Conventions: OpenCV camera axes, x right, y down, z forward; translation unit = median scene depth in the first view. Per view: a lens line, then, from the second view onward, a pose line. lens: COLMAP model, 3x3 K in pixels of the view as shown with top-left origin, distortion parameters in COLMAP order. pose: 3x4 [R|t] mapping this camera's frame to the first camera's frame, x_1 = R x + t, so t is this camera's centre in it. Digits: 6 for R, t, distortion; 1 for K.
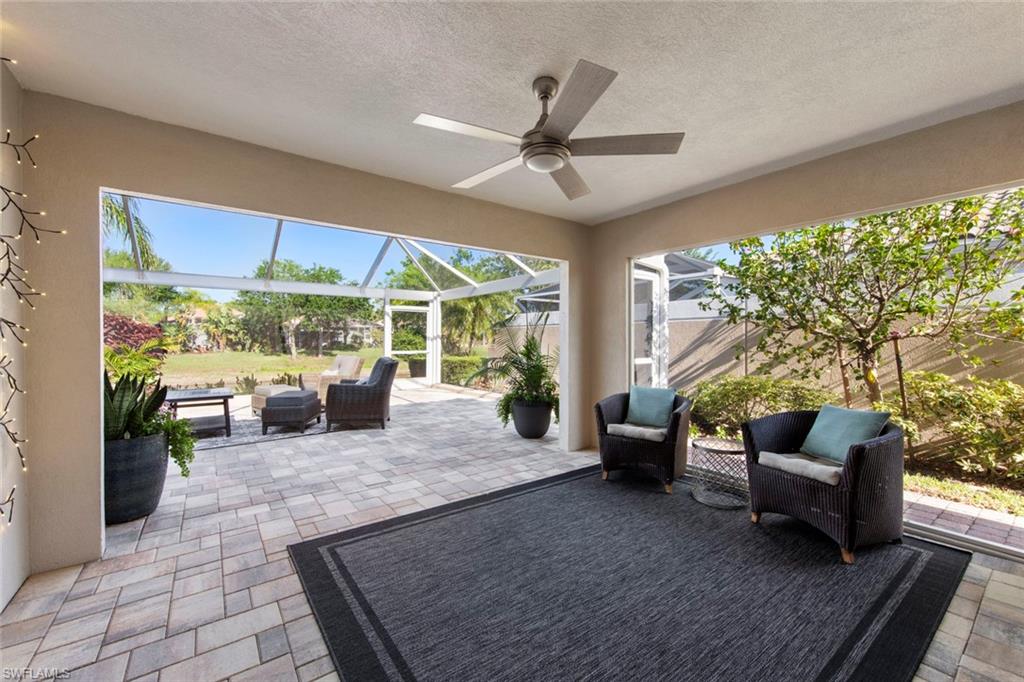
lens RADIAL K [[407.5, 0, 512.0], [0, 407.5, 341.0], [0, 0, 1]] dist [0.006889, 0.000062]
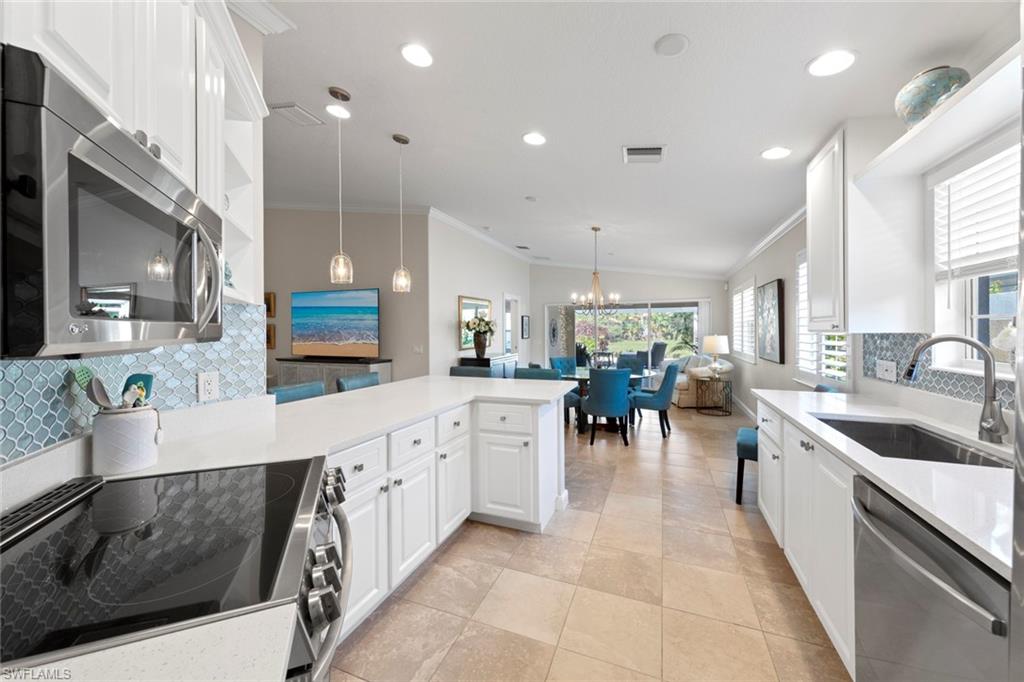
lens RADIAL K [[383.1, 0, 511.8], [0, 383.1, 331.5], [0, 0, 1]] dist [0.000681, -0.000039]
pose [[0.523145, -0.001596, -0.852242, 0.163499], [0.002598, 0.999997, -0.000278, -0.004136], [0.852240, -0.002068, 0.523147, -0.134599]]
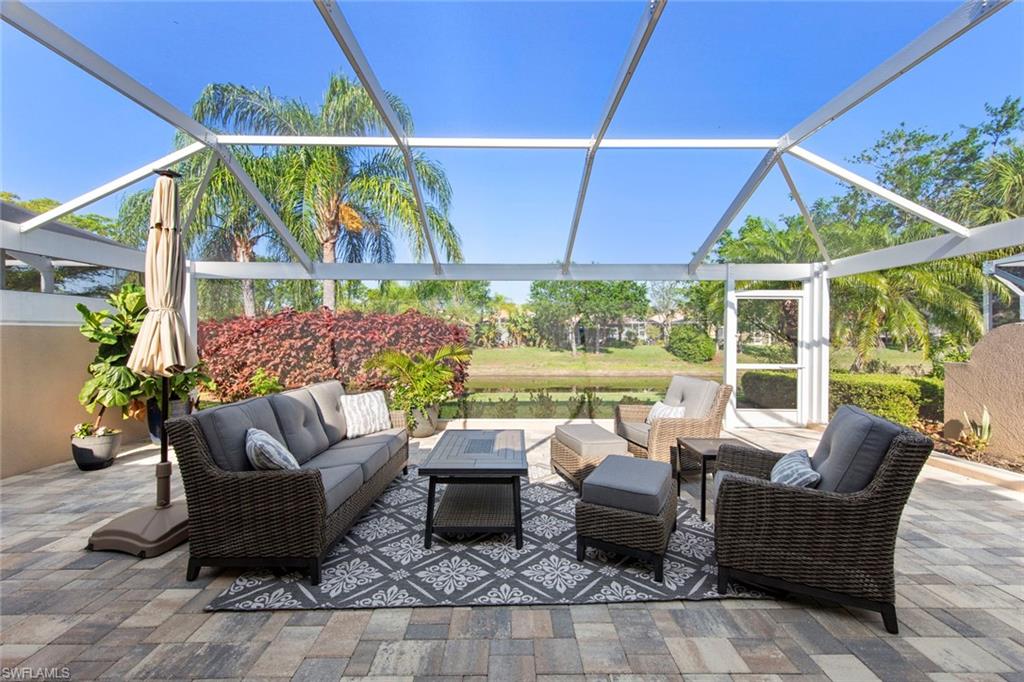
lens RADIAL K [[407.5, 0, 512.0], [0, 407.5, 341.0], [0, 0, 1]] dist [0.006889, 0.000062]
pose [[0.805027, 0.008970, -0.593170, -0.044791], [-0.002930, 0.999934, 0.011145, -0.003712], [0.593231, -0.007234, 0.805000, 0.065640]]
